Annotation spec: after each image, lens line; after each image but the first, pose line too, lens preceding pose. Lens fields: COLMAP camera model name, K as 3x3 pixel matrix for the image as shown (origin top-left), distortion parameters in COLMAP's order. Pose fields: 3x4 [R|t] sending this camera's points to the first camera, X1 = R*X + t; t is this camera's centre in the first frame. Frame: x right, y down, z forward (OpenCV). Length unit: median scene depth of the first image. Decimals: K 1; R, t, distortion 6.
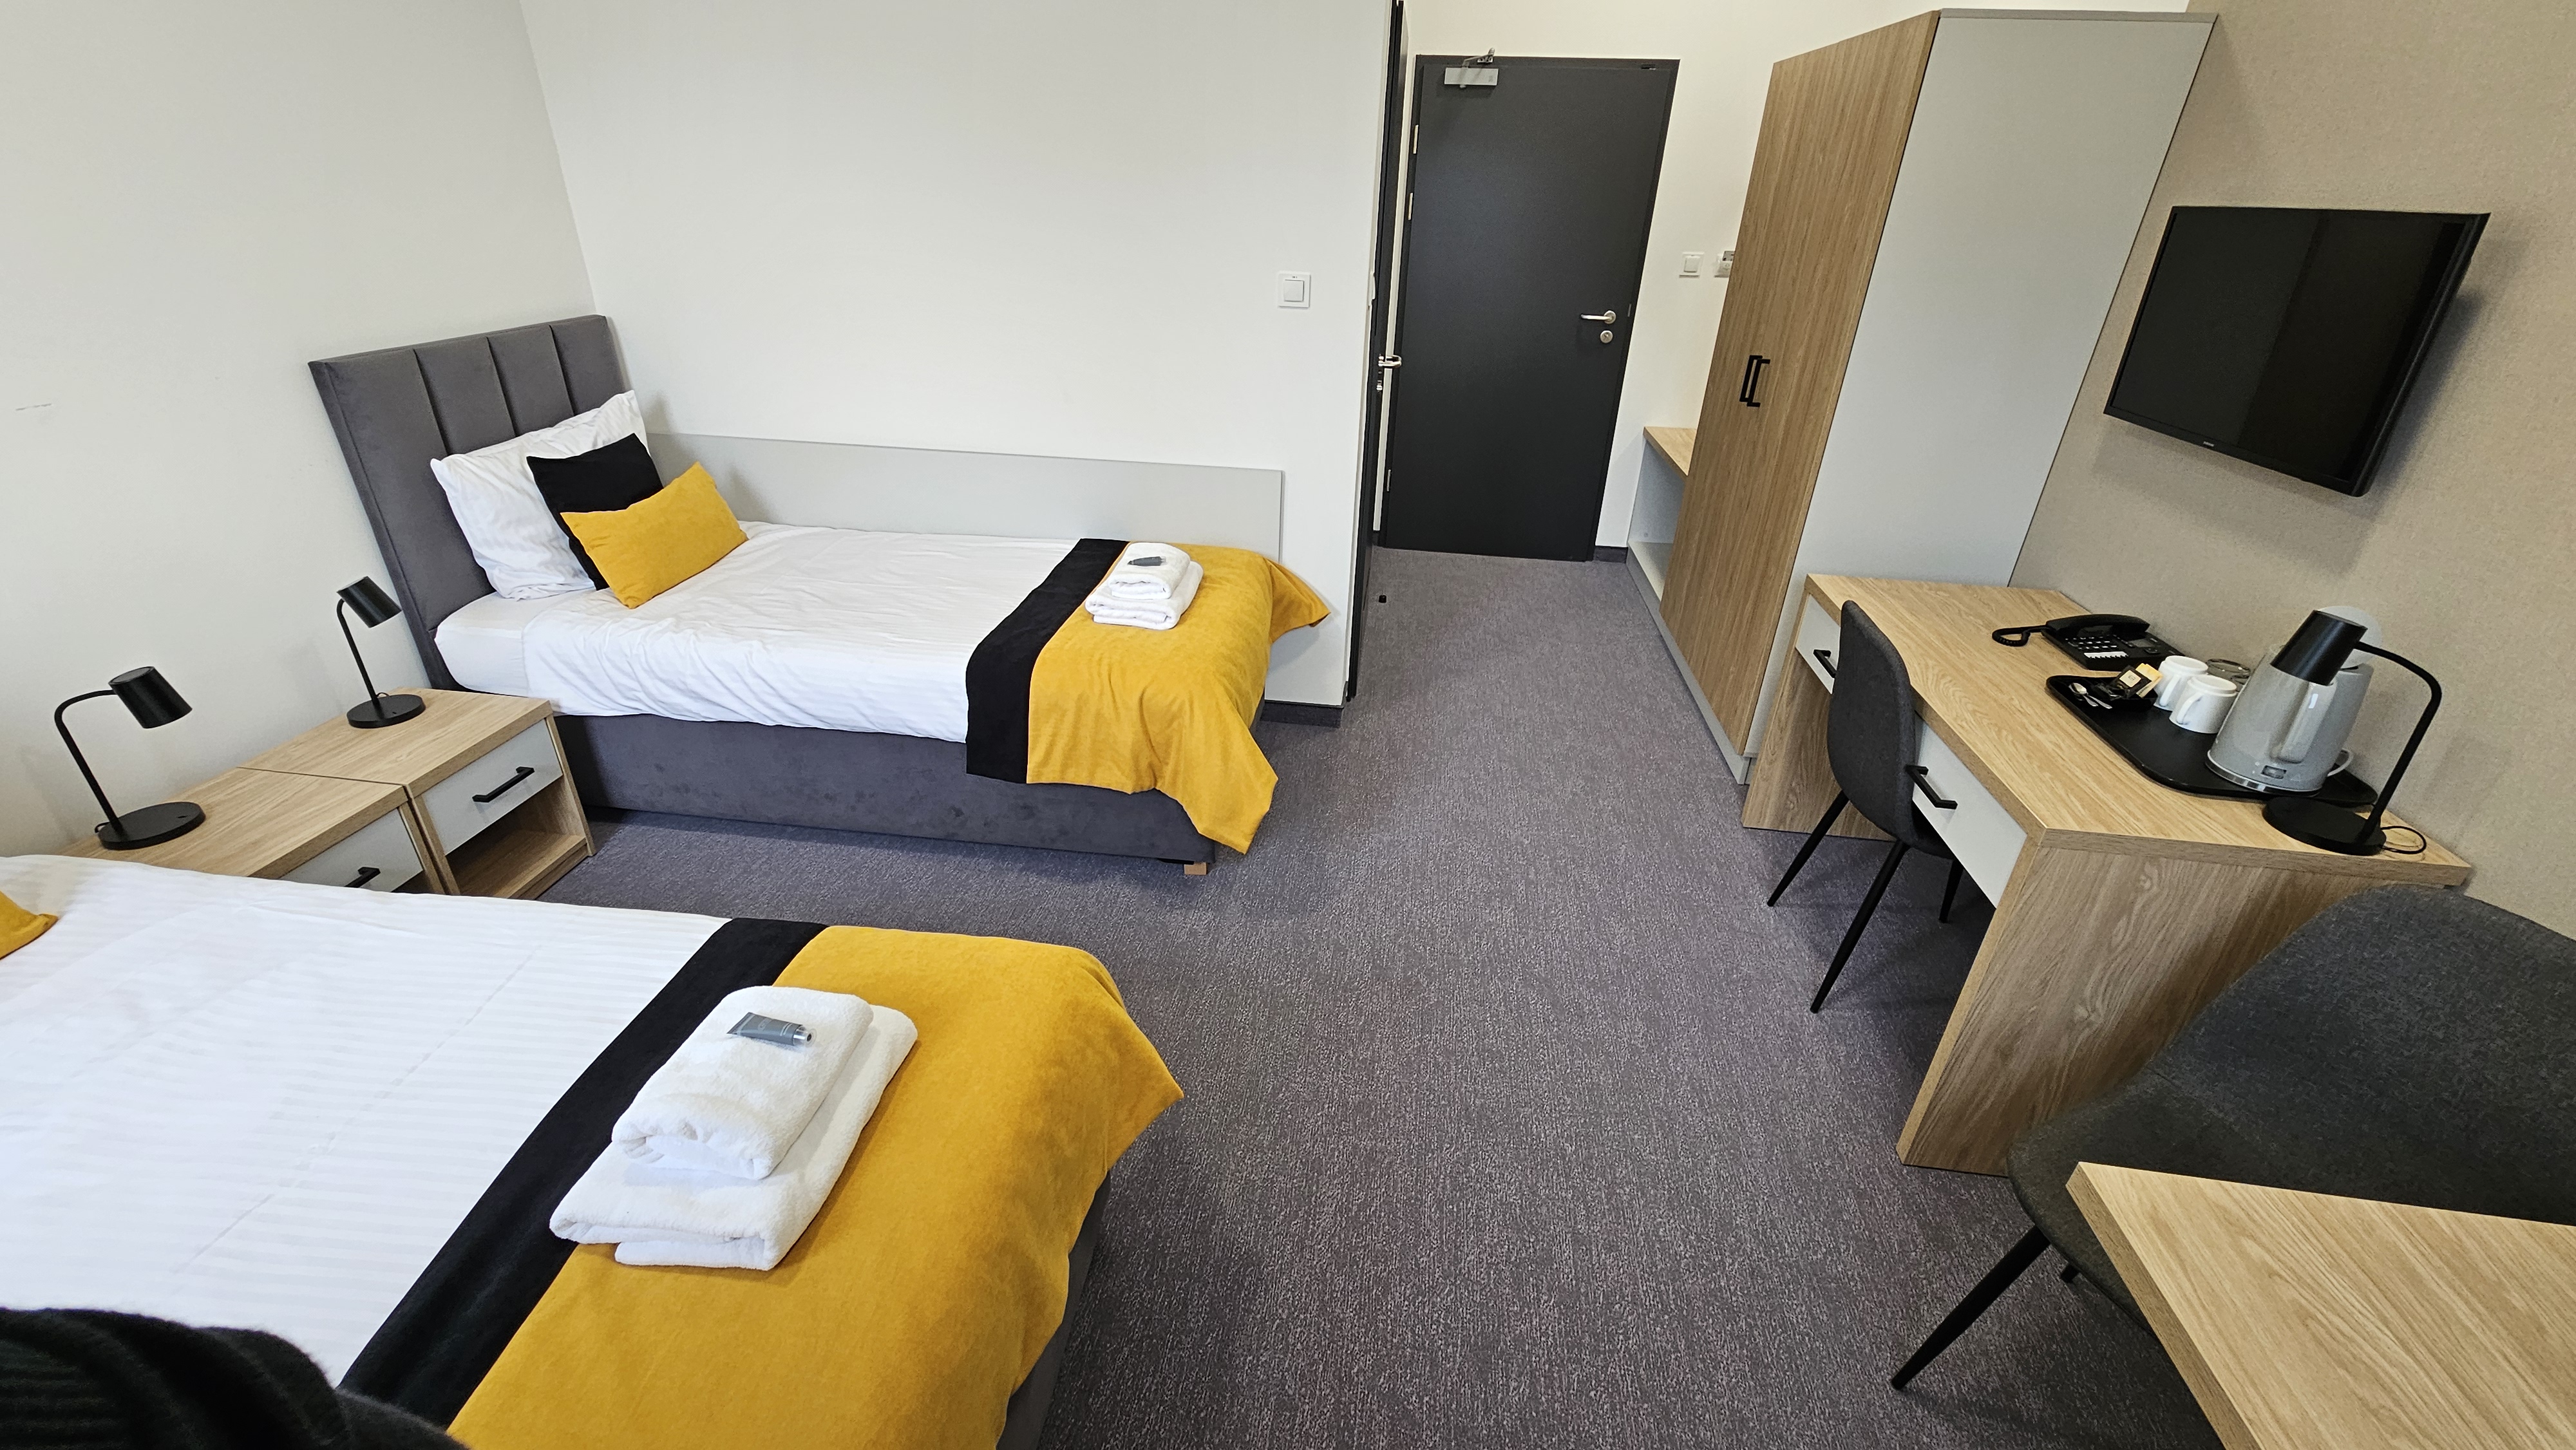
lens RADIAL K [[1052.8, 0, 1273.7], [0, 1052.8, 741.4], [0, 0, 1]] dist [0.001356, -0.000263]
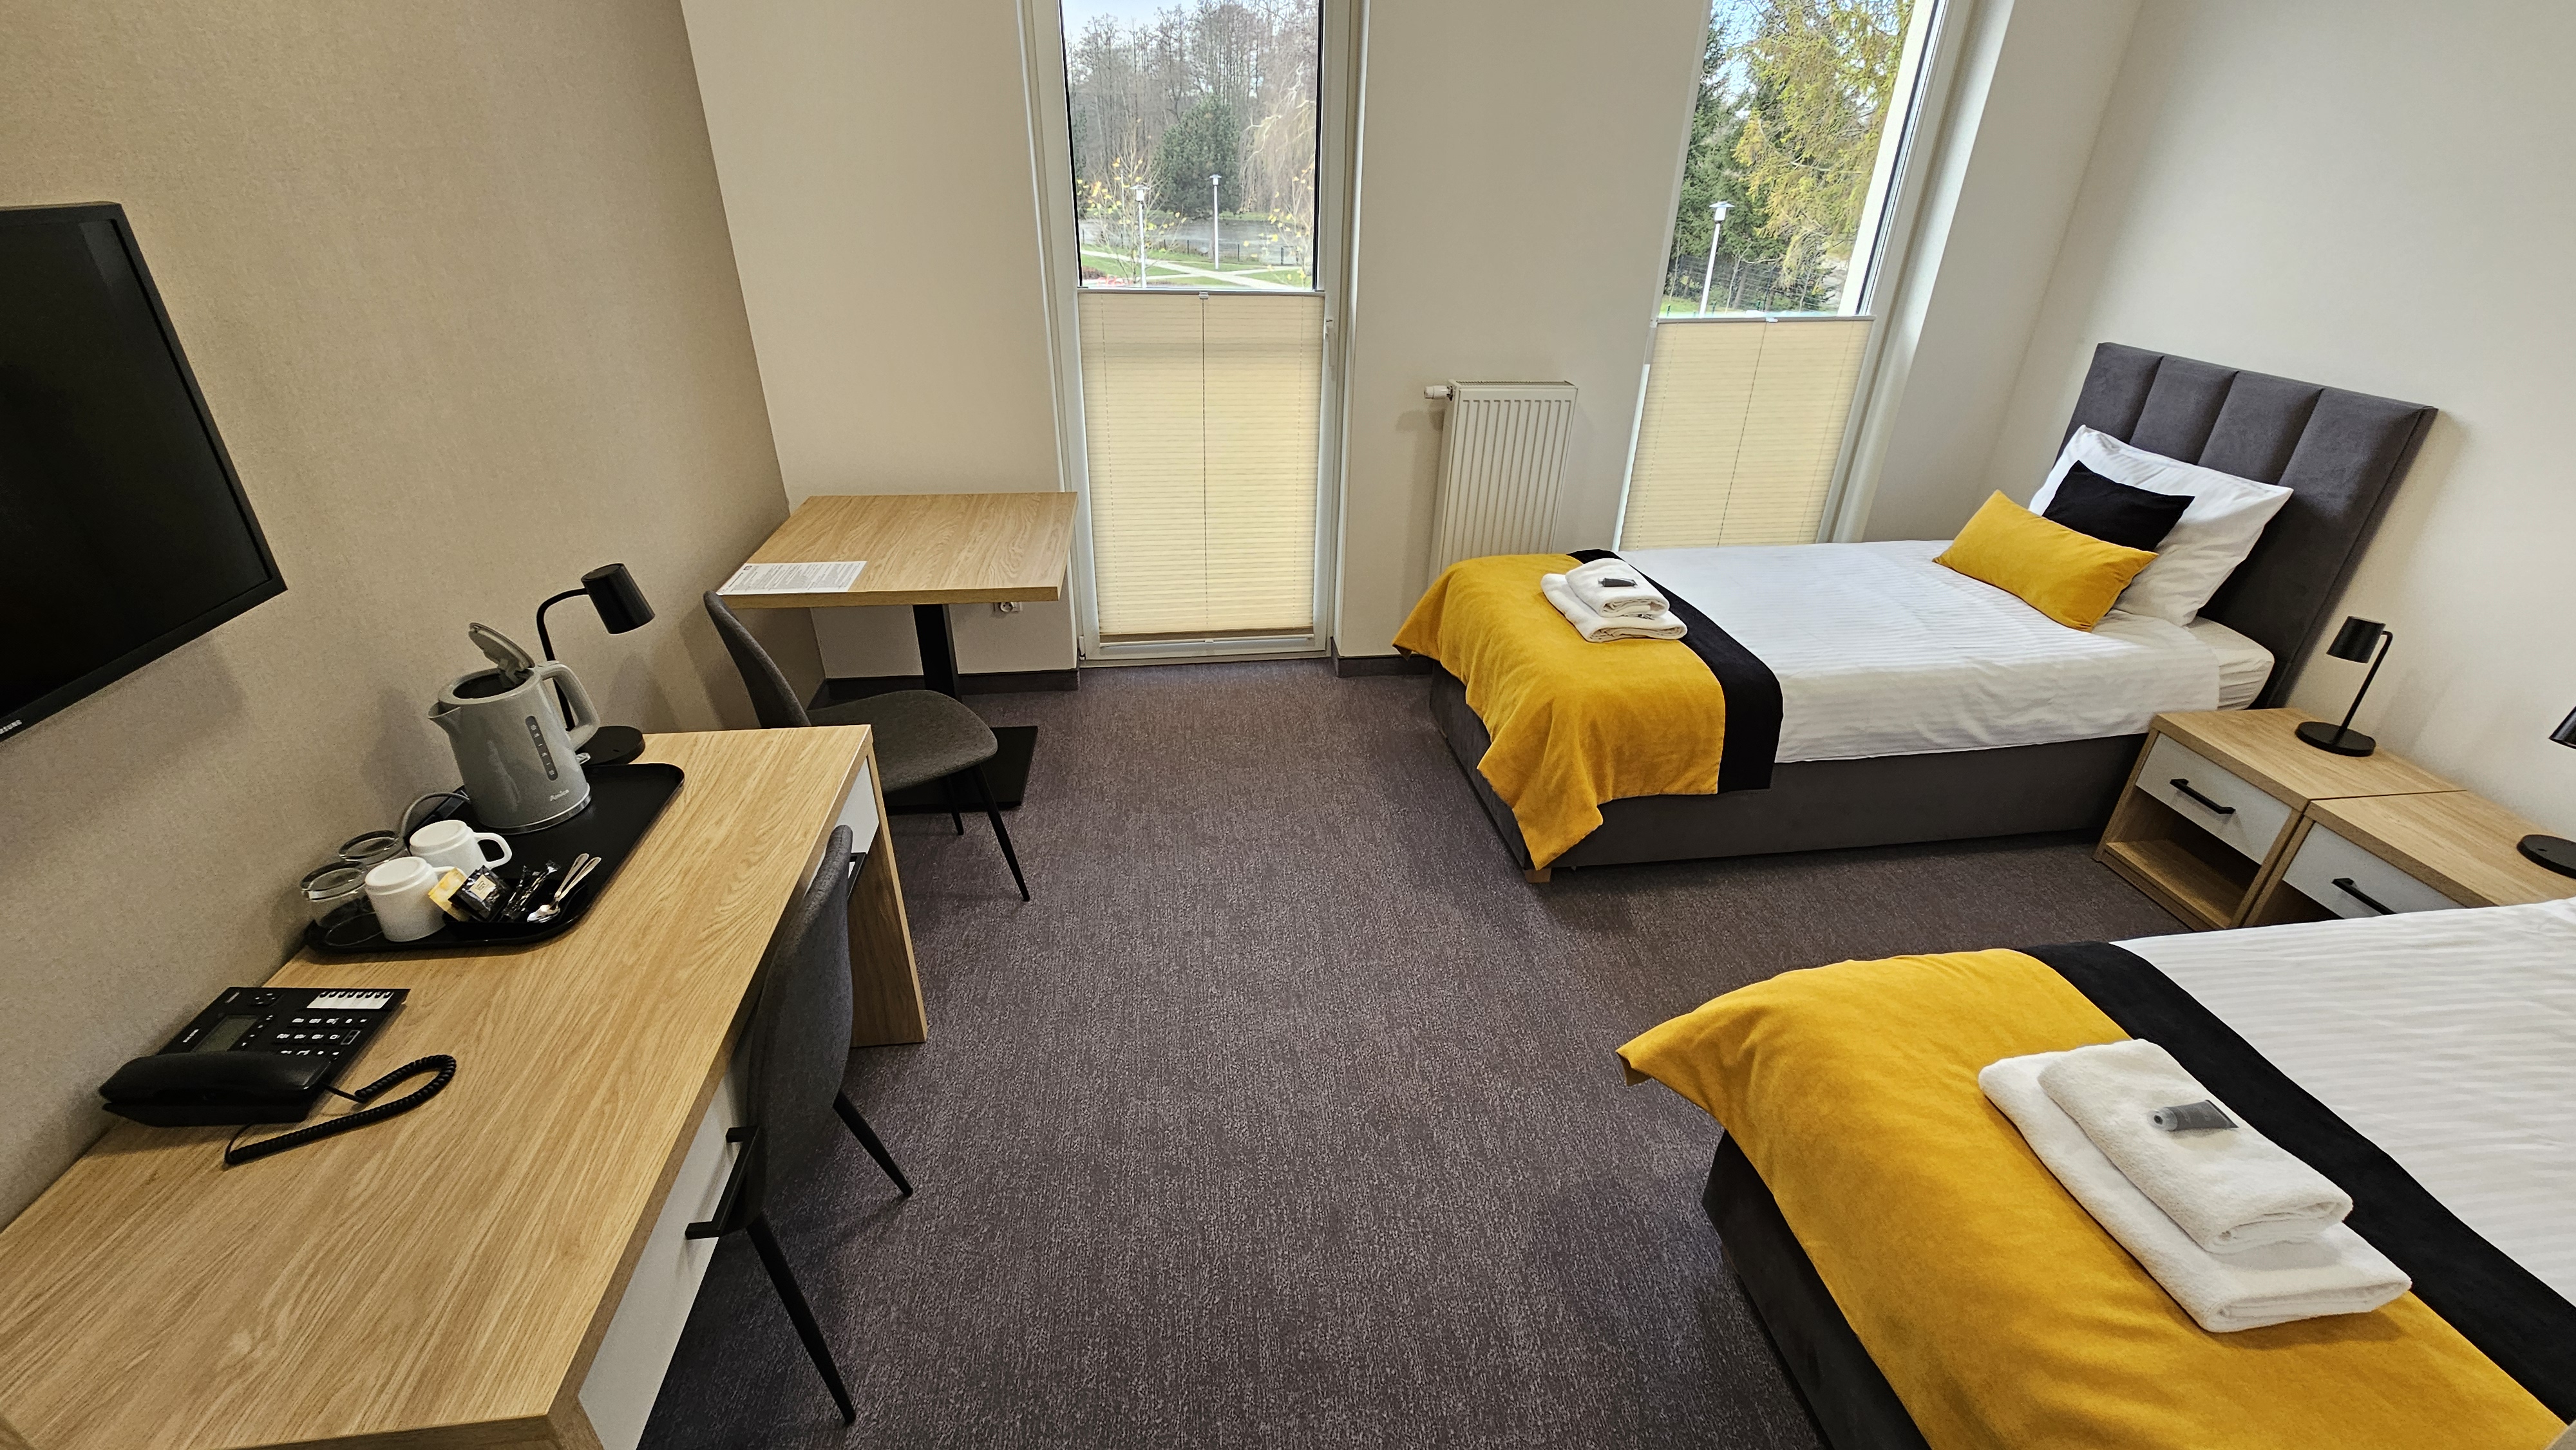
lens RADIAL K [[1052.8, 0, 1285.7], [0, 1052.8, 732.0], [0, 0, 1]] dist [0.001356, -0.000263]
pose [[-0.966500, 0.085703, -0.241935, 0.615525], [-0.156510, 0.550292, 0.820173, -1.021998], [0.203426, 0.830562, -0.518444, 1.843081]]
